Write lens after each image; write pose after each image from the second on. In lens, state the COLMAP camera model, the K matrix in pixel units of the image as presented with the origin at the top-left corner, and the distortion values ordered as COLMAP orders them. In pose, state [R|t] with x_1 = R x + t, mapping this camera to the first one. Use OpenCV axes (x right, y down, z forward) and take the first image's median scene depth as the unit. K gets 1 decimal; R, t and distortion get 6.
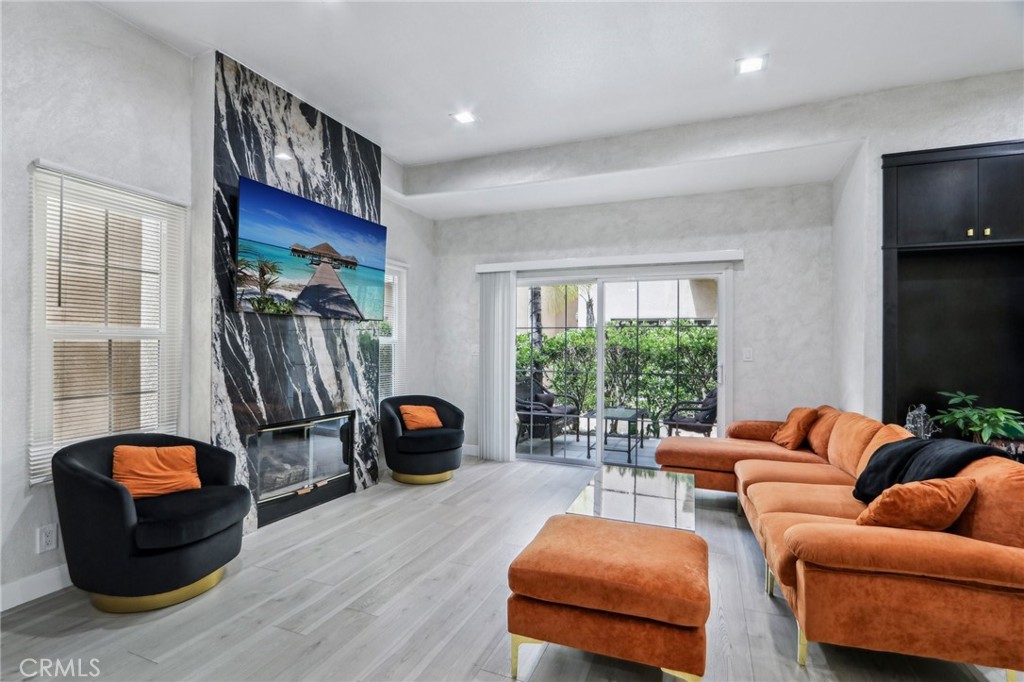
lens RADIAL K [[487.6, 0, 489.2], [0, 487.6, 346.3], [0, 0, 1]] dist [-0.018664, 0.003983]
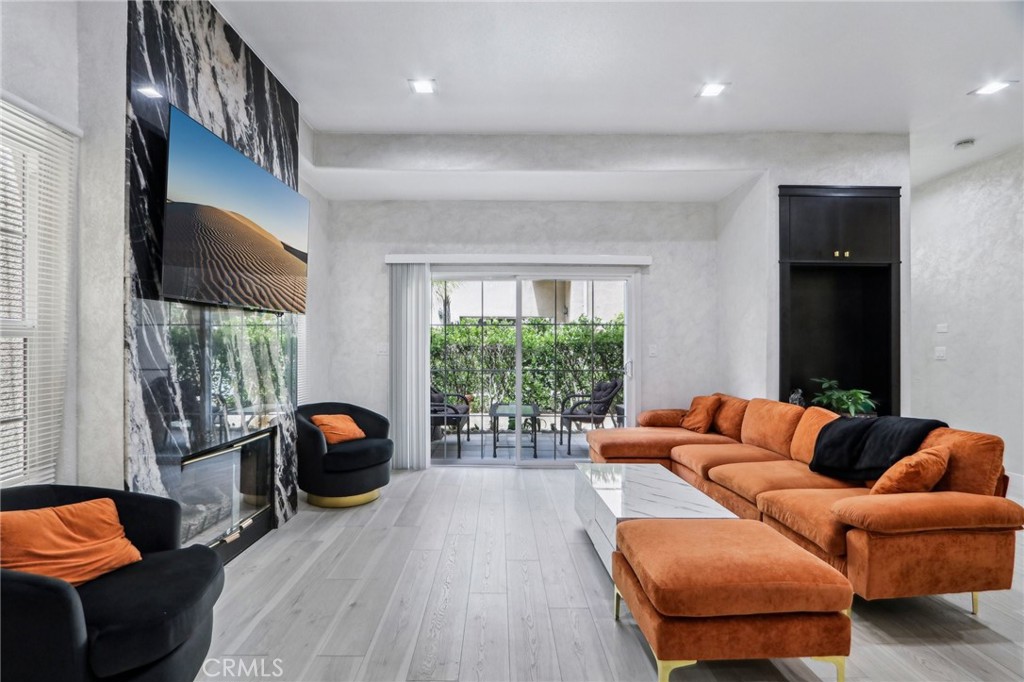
lens RADIAL K [[487.6, 0, 493.5], [0, 487.6, 343.8], [0, 0, 1]] dist [-0.018664, 0.003983]
pose [[0.920636, -0.005171, 0.390388, -0.267433], [0.005123, 0.999986, 0.001163, -0.002310], [-0.390388, 0.000929, 0.920650, 0.129757]]
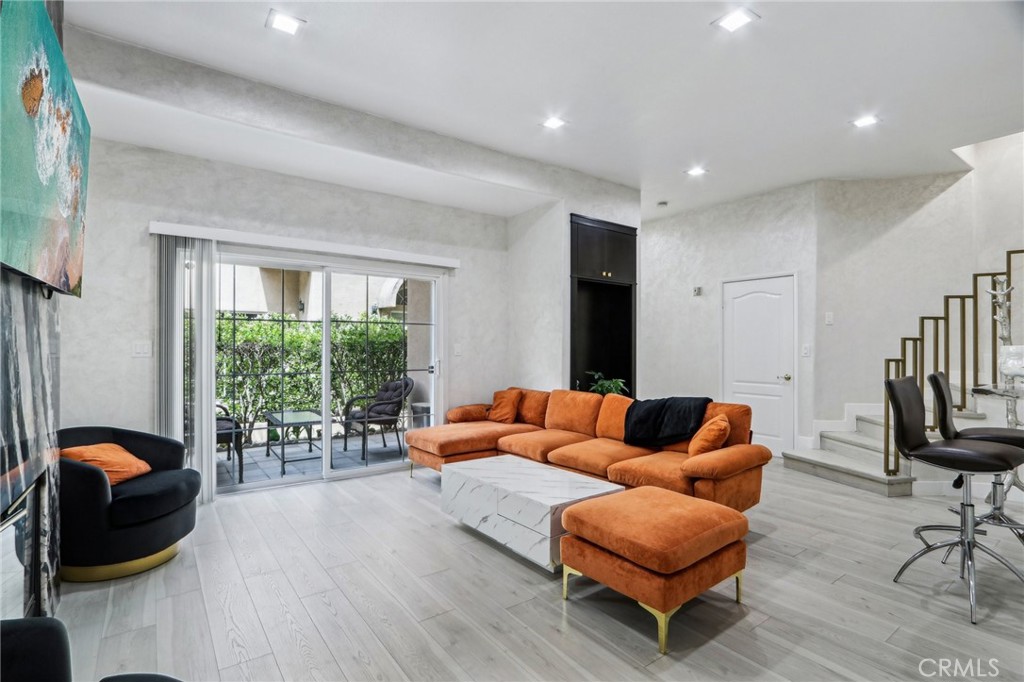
lens RADIAL K [[487.6, 0, 497.1], [0, 487.6, 344.7], [0, 0, 1]] dist [-0.018664, 0.003983]
pose [[0.516916, -0.005388, 0.856019, -0.477215], [-0.000848, 0.999976, 0.006806, -0.003746], [-0.856036, -0.004244, 0.516899, 0.347600]]
